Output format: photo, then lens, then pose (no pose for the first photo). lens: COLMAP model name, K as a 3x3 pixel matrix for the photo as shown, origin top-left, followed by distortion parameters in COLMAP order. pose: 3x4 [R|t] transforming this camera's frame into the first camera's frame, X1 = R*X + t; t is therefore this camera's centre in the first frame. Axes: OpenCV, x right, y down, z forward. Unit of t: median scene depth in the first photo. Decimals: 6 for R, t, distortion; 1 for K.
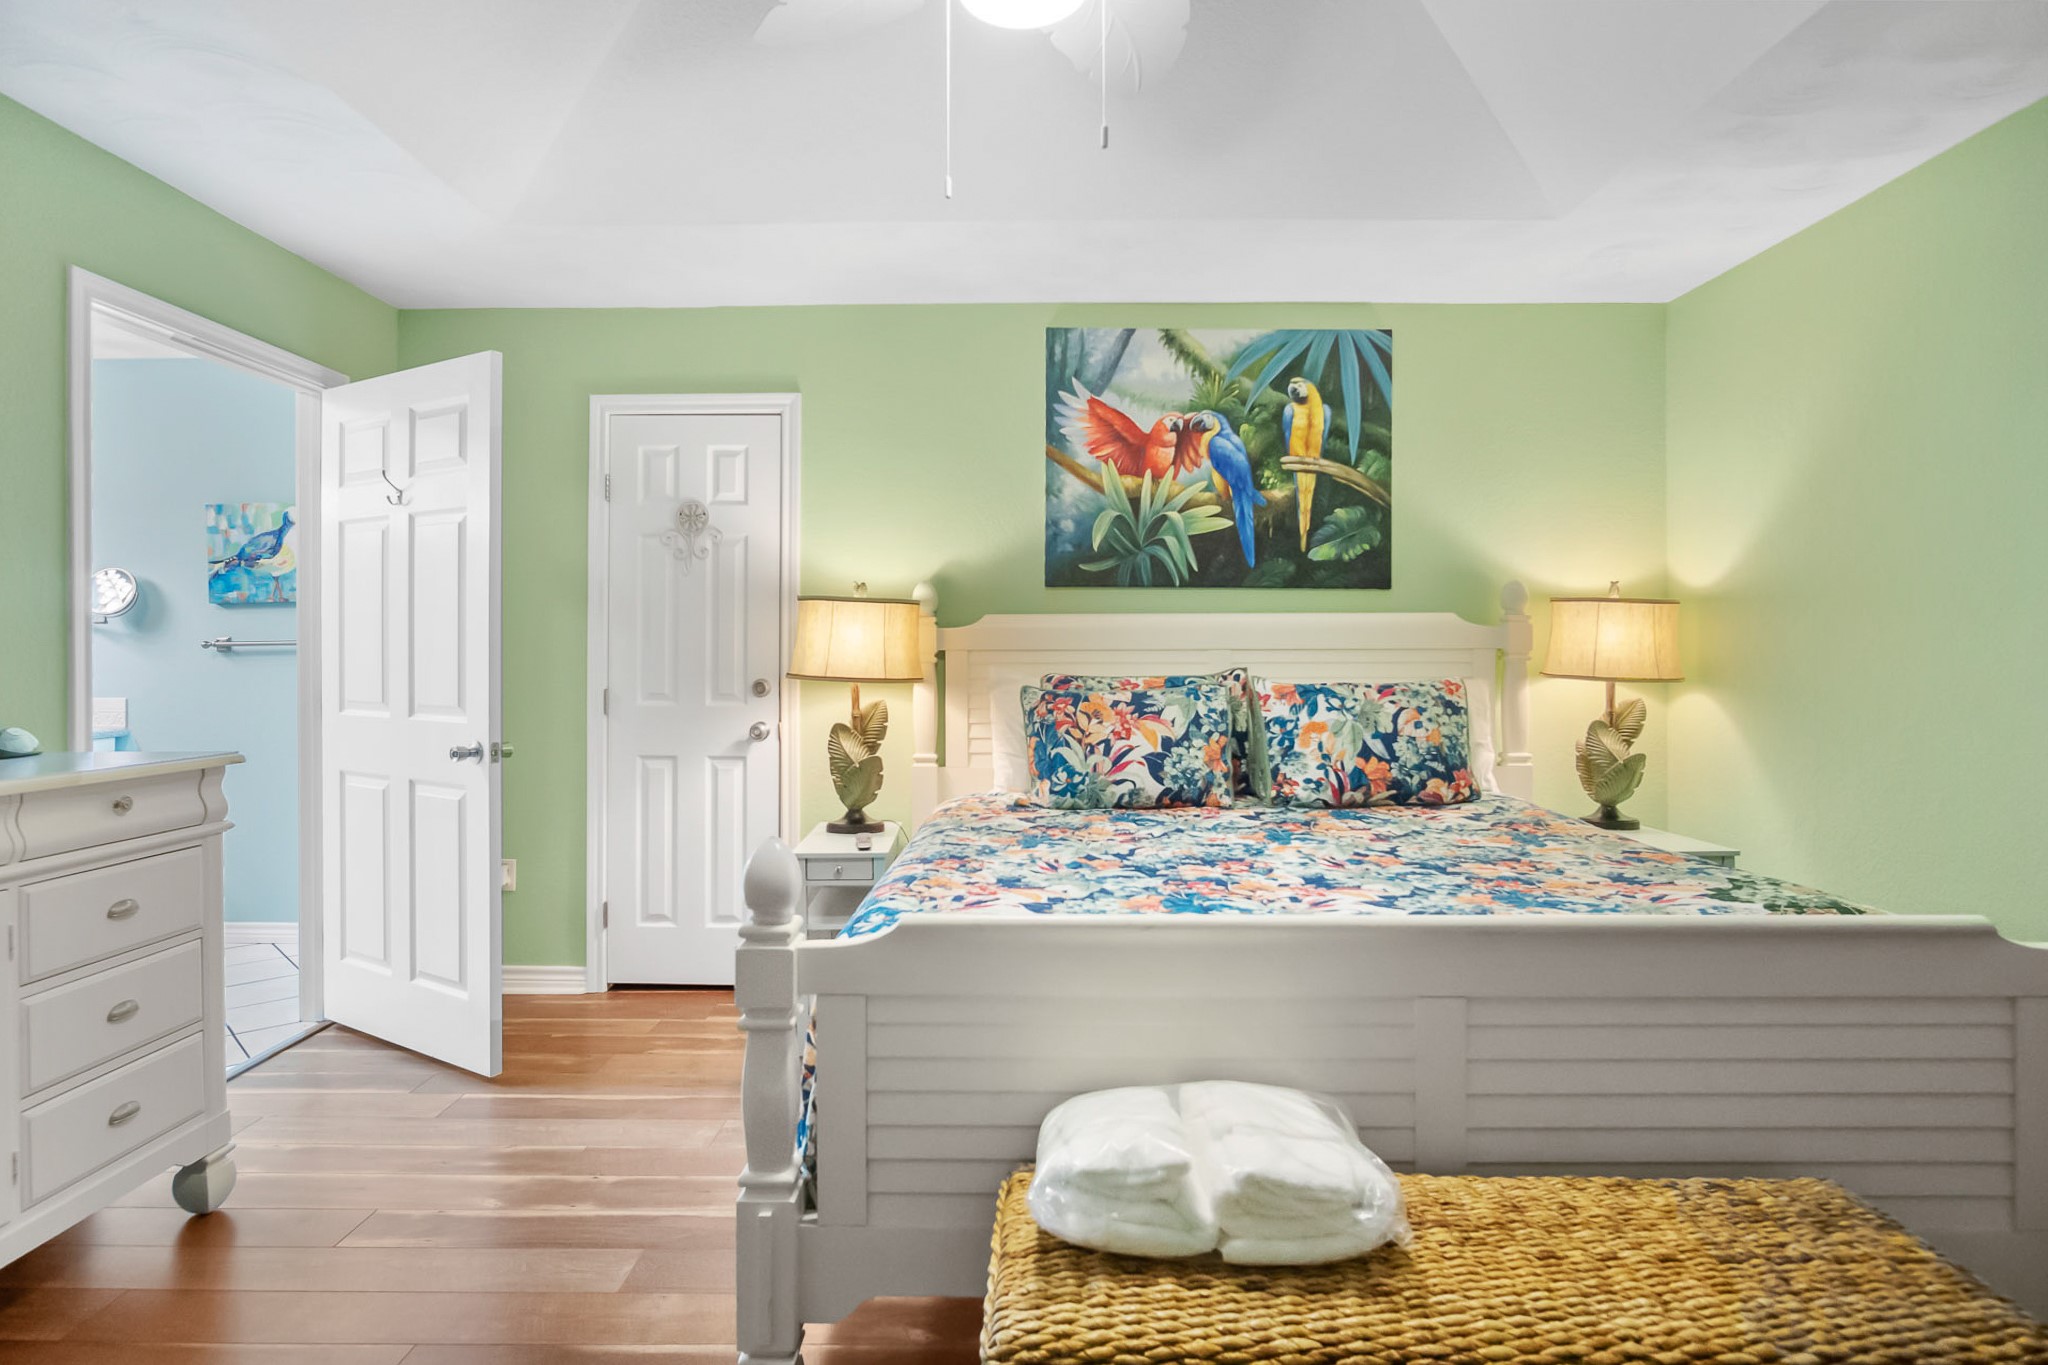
lens RADIAL K [[1120.3, 0, 1014.7], [0, 1120.3, 642.5], [0, 0, 1]] dist [-0.014432, 0.004305]
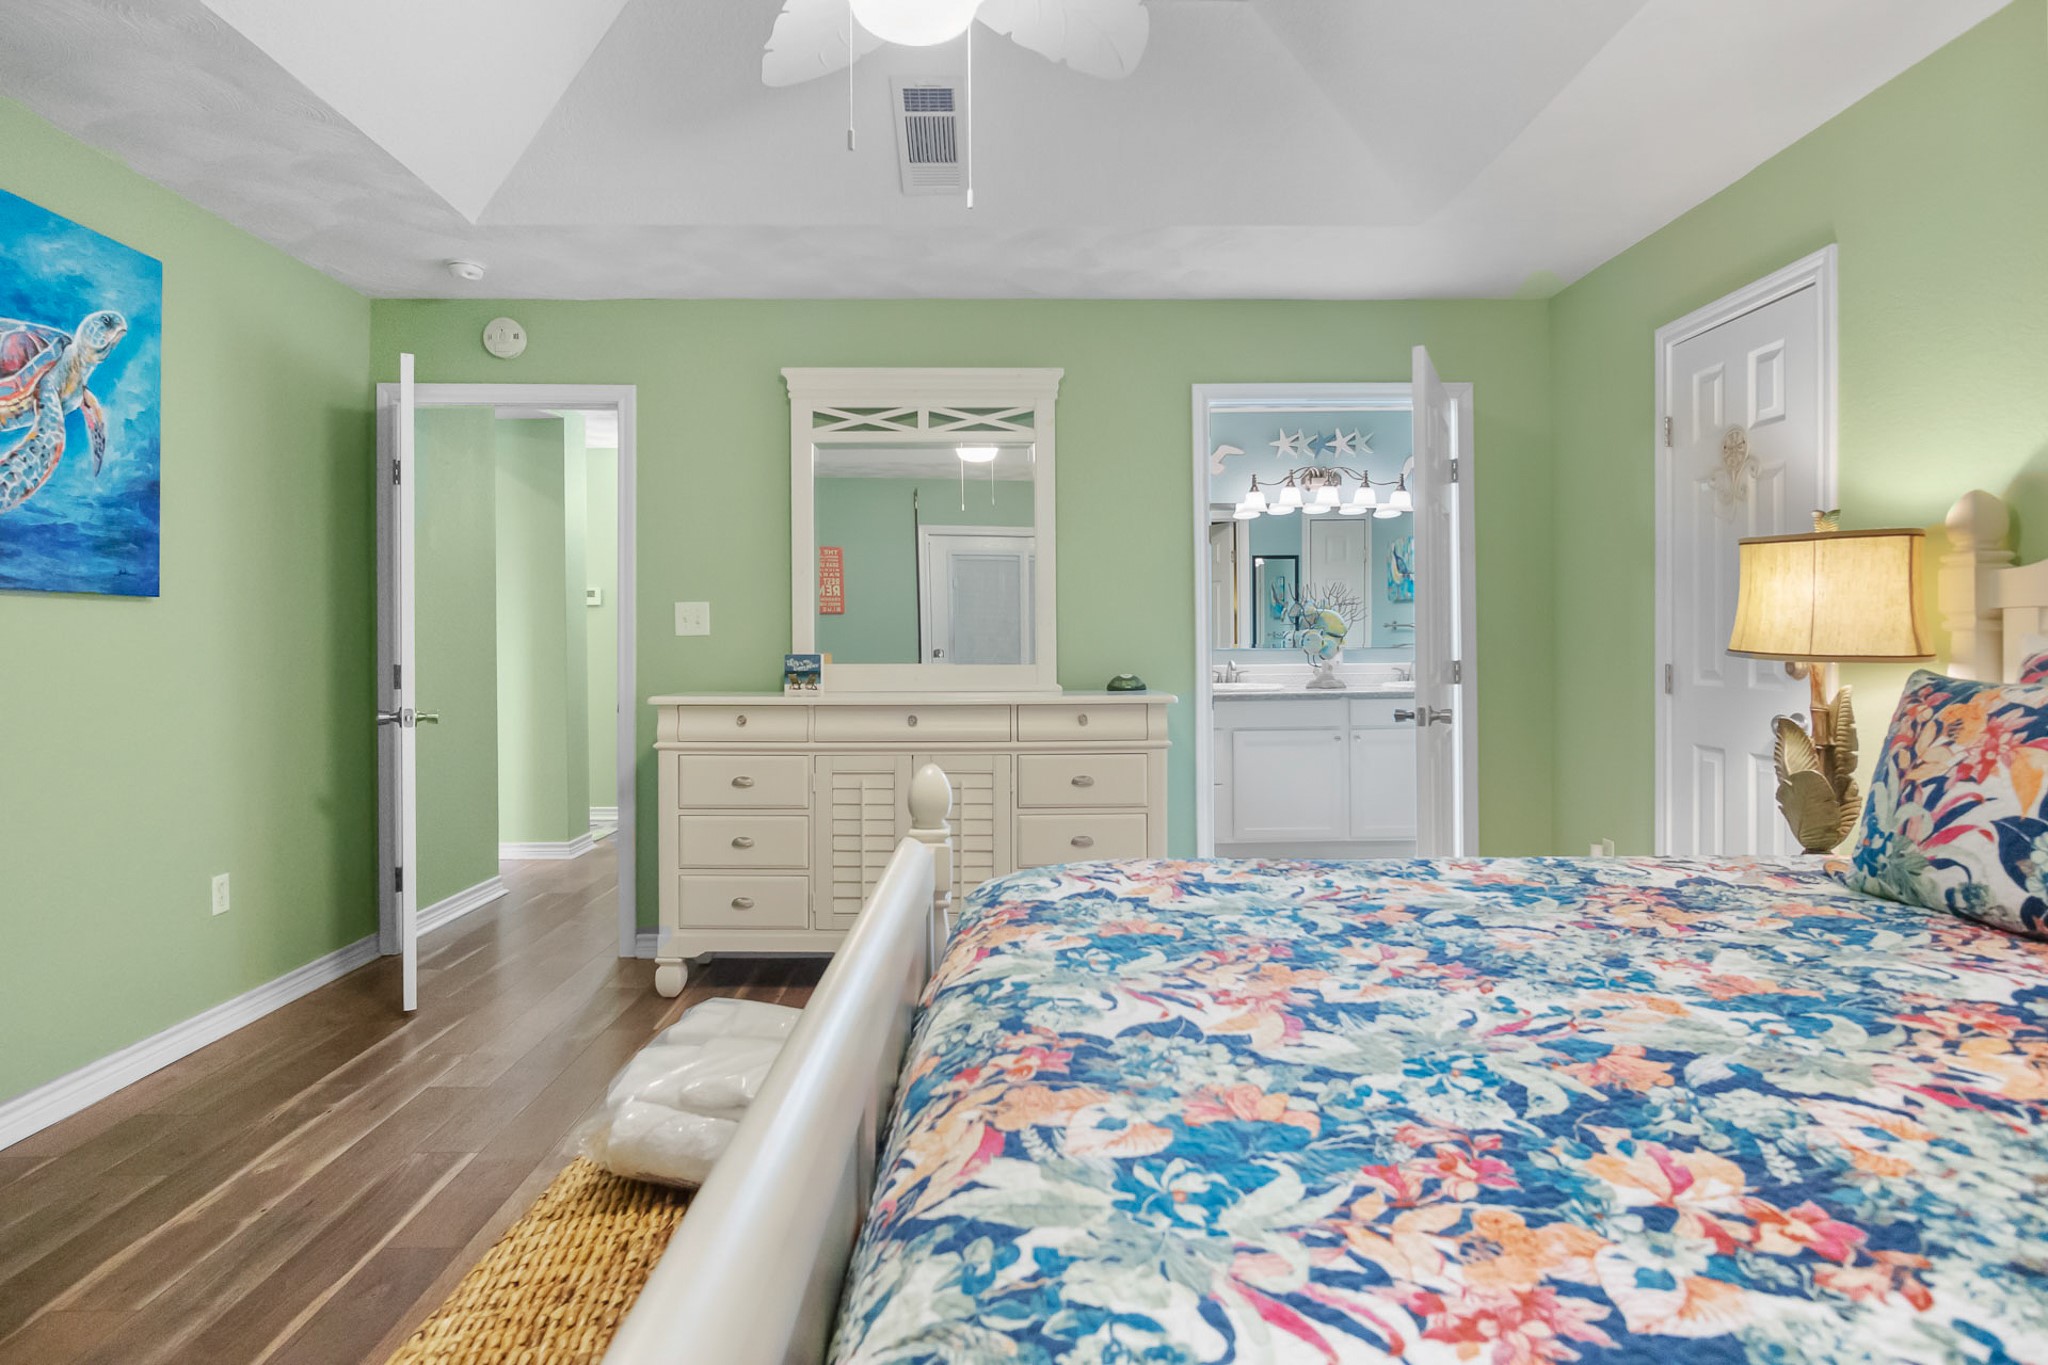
lens RADIAL K [[1120.3, 0, 1014.7], [0, 1120.3, 642.5], [0, 0, 1]] dist [-0.014432, 0.004305]
pose [[0.001967, 0.001734, -0.999997, 0.438922], [0.016509, 0.999862, 0.001766, 0.012899], [0.999862, -0.016513, 0.001938, 0.432560]]
